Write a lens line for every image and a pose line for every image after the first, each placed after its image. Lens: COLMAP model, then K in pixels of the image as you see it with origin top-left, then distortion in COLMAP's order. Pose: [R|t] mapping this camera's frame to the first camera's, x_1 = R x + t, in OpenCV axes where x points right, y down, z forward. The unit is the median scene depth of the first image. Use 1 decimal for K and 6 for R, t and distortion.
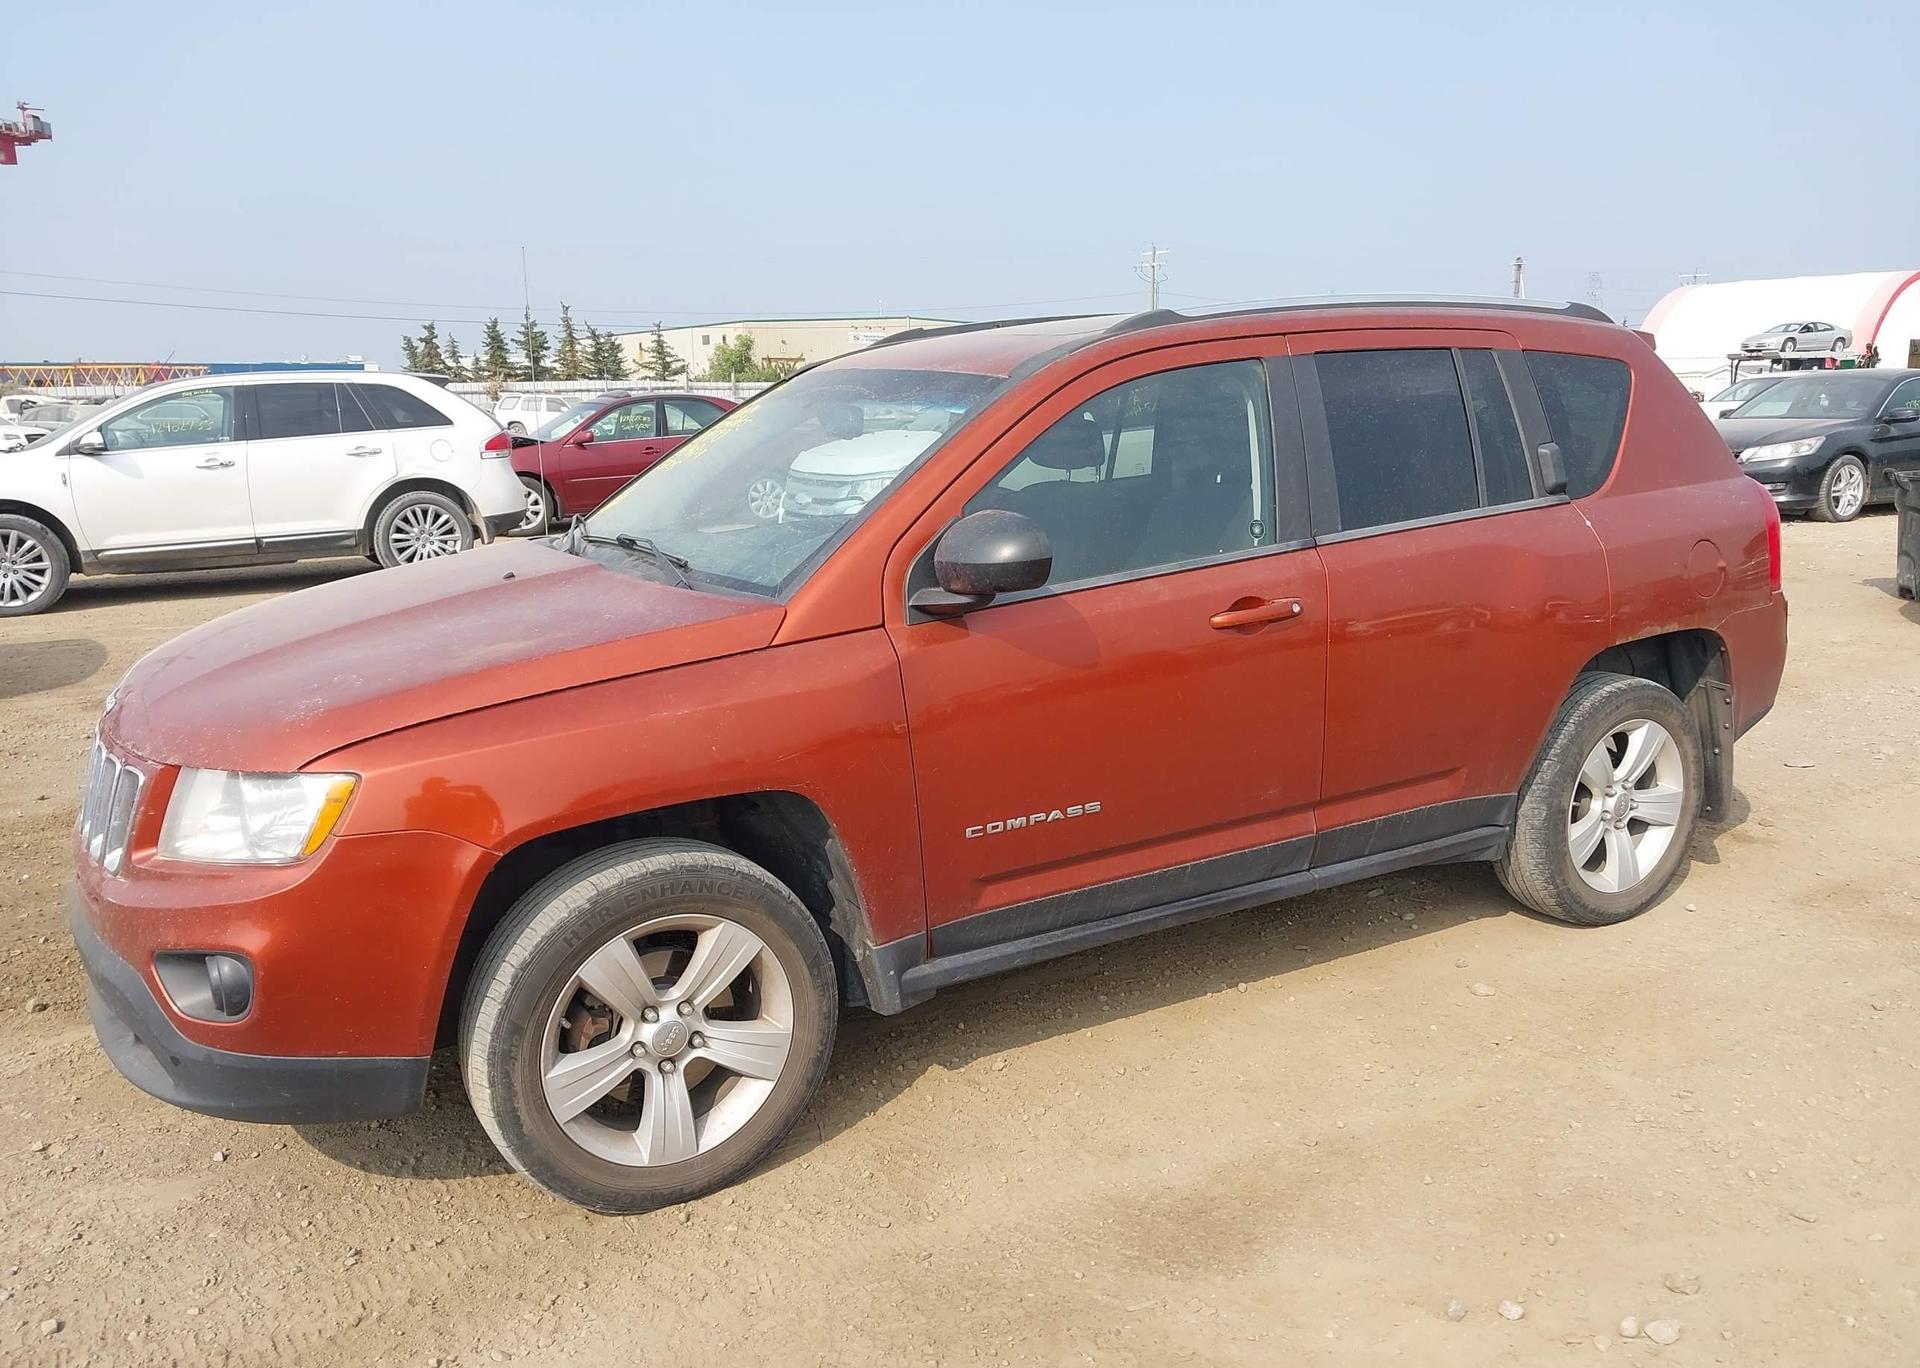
lens RADIAL K [[1546.8, 0, 963.2], [0, 1546.8, 681.7], [0, 0, 1]] dist [0.031461, -0.051412]
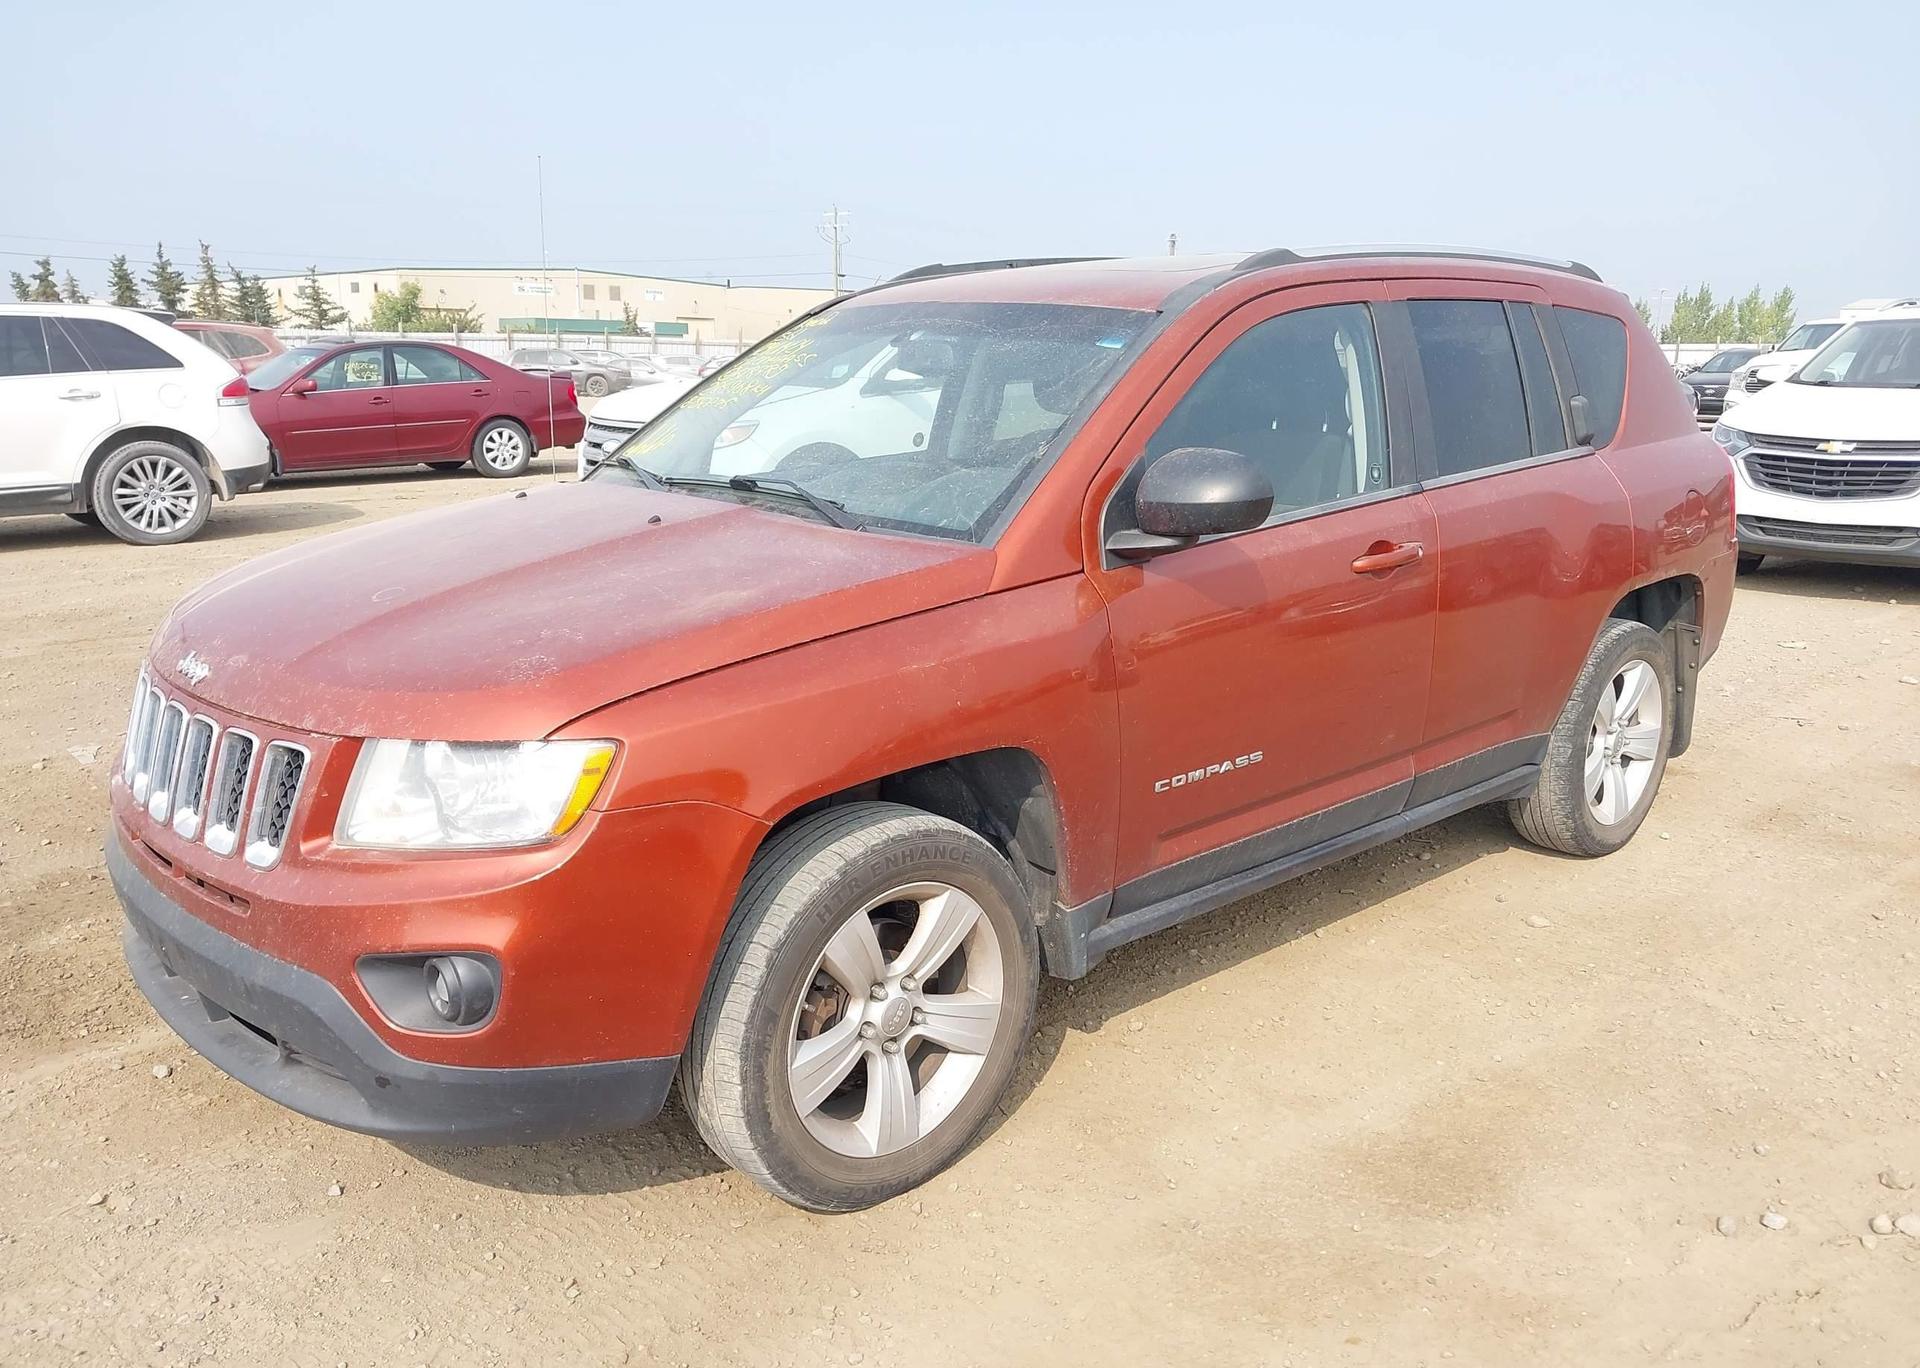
lens RADIAL K [[1546.8, 0, 969.6], [0, 1546.8, 687.3], [0, 0, 1]] dist [0.031461, -0.051412]
pose [[0.976639, -0.022504, 0.213706, -0.285159], [0.016956, 0.999471, 0.027757, 0.006907], [-0.214218, -0.023485, 0.976504, 0.078602]]
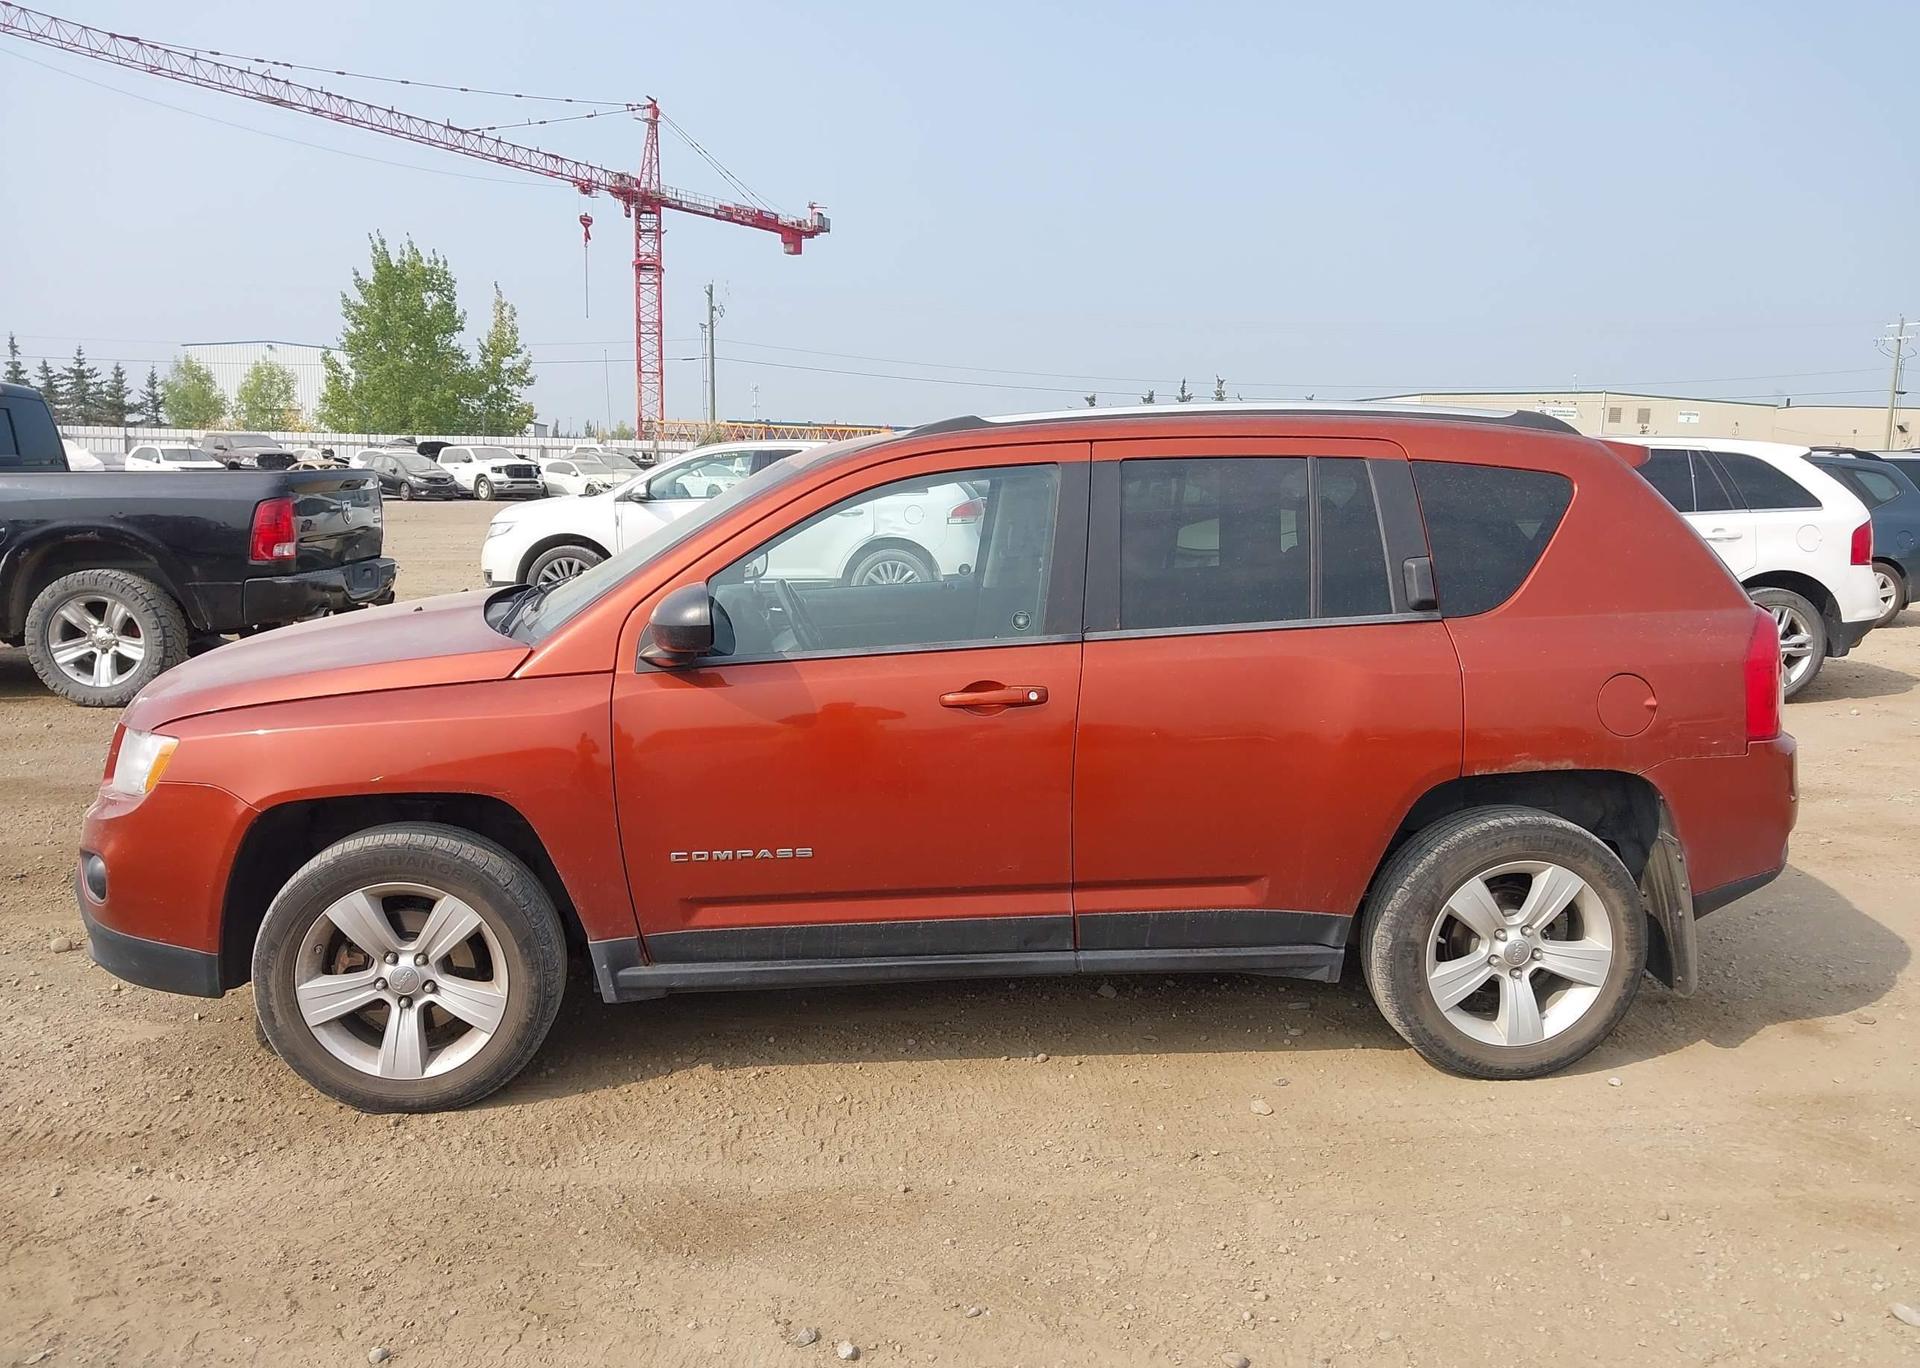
lens RADIAL K [[1546.8, 0, 959.1], [0, 1546.8, 681.7], [0, 0, 1]] dist [0.031461, -0.051412]
pose [[0.902870, 0.092610, -0.419820, 0.609521], [-0.110935, 0.993639, -0.019387, -0.031142], [0.415354, 0.064076, 0.907400, 0.019453]]
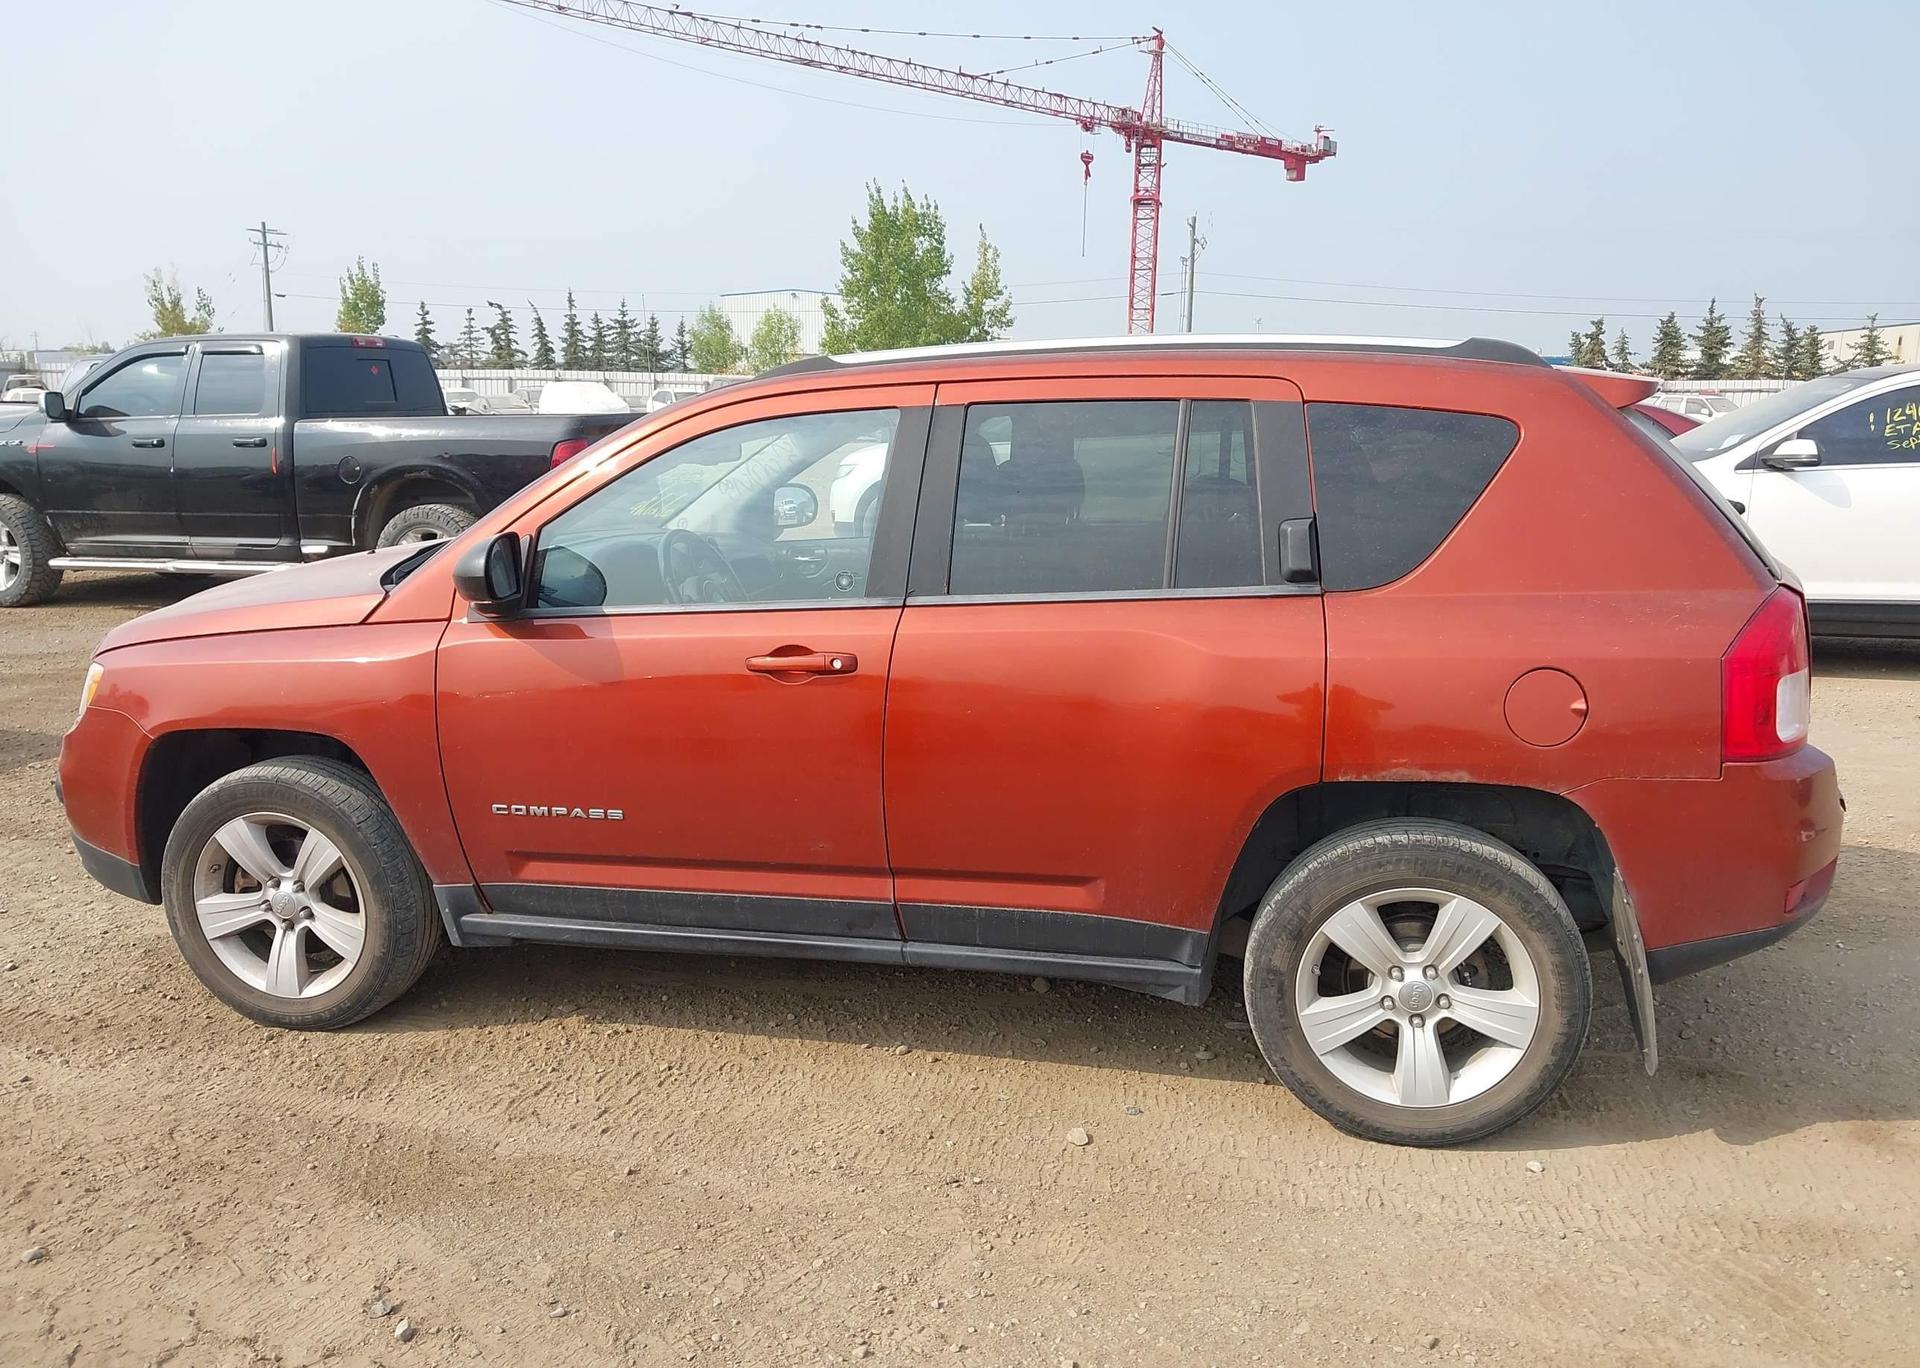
lens RADIAL K [[1546.8, 0, 956.3], [0, 1546.8, 684.9], [0, 0, 1]] dist [0.031461, -0.051412]
pose [[0.718774, 0.151396, -0.678560, 0.929197], [-0.147062, 0.987026, 0.064442, -0.108070], [0.679512, 0.053471, 0.731713, 0.339735]]
